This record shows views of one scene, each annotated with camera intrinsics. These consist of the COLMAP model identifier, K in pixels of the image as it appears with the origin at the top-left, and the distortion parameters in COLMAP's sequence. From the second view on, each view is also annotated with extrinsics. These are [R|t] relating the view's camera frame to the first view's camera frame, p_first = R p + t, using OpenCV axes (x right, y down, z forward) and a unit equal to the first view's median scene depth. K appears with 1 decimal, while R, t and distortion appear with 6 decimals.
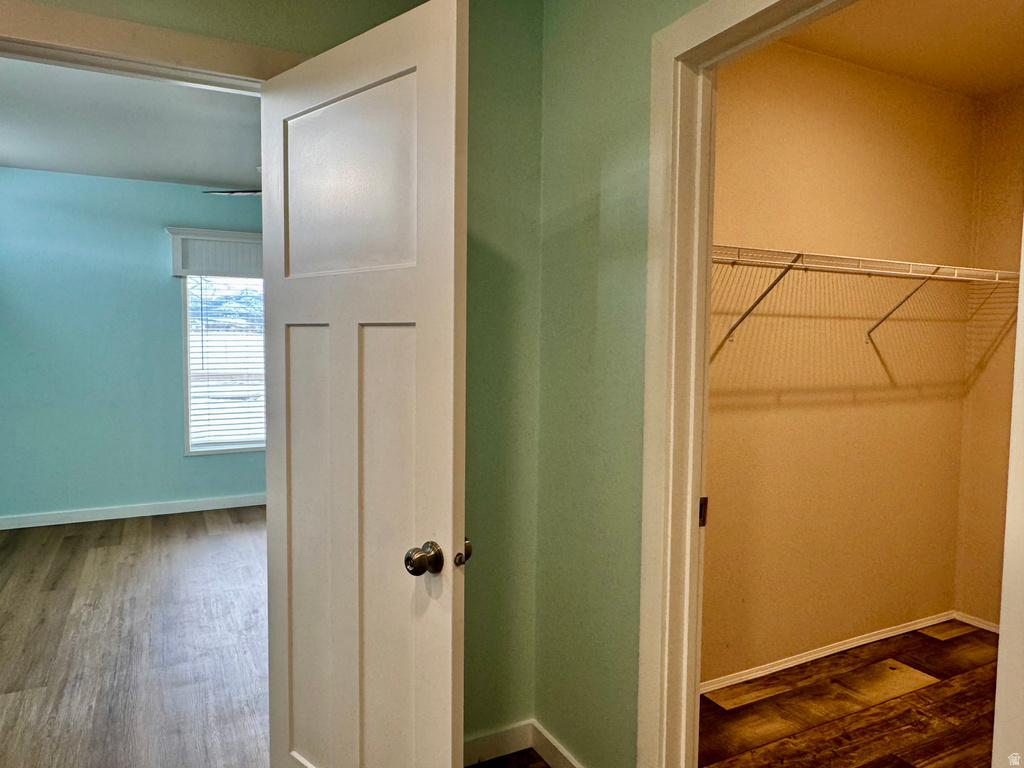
lens RADIAL K [[690.1, 0, 512.0], [0, 690.1, 384.0], [0, 0, 1]] dist [-0.003615, 0.001114]
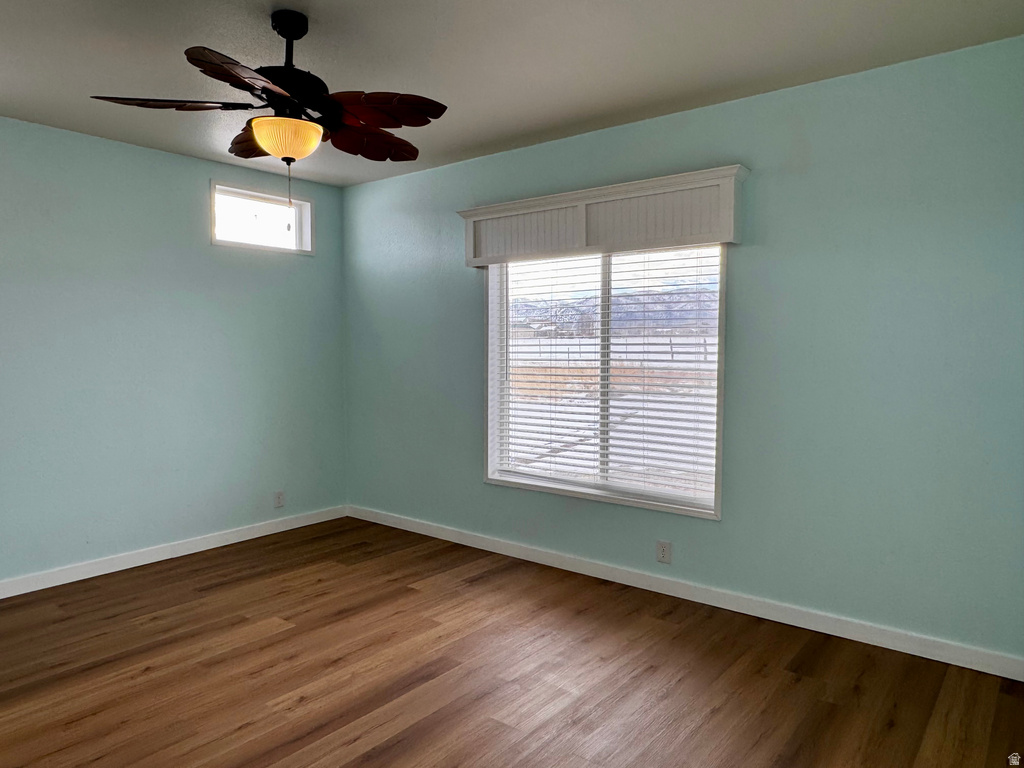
lens RADIAL K [[690.1, 0, 512.0], [0, 690.1, 384.0], [0, 0, 1]] dist [-0.003615, 0.001114]
pose [[0.406989, 0.039078, -0.912597, 0.457582], [-0.045455, 0.998713, 0.022494, -0.051787], [0.912301, 0.032327, 0.408241, 1.043161]]
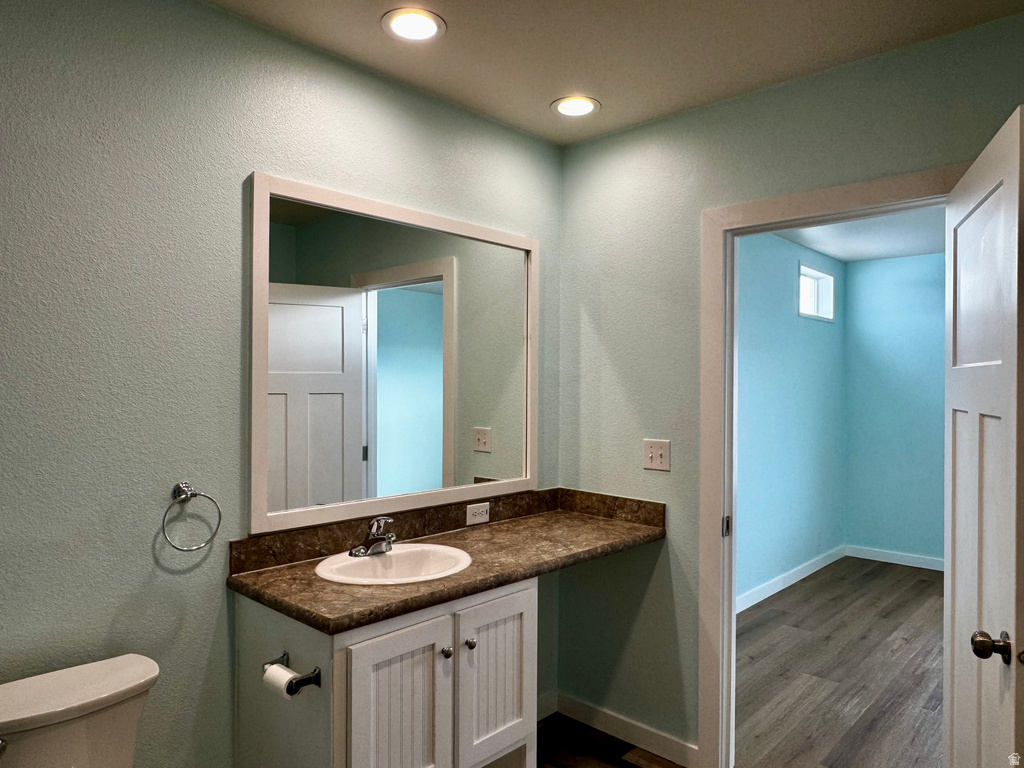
lens RADIAL K [[690.1, 0, 512.0], [0, 690.1, 384.0], [0, 0, 1]] dist [-0.003615, 0.001114]
pose [[0.336696, -0.010081, -0.941559, 0.242489], [-0.058985, 0.997753, -0.031776, -0.025370], [0.939764, 0.066236, 0.335345, -0.020148]]
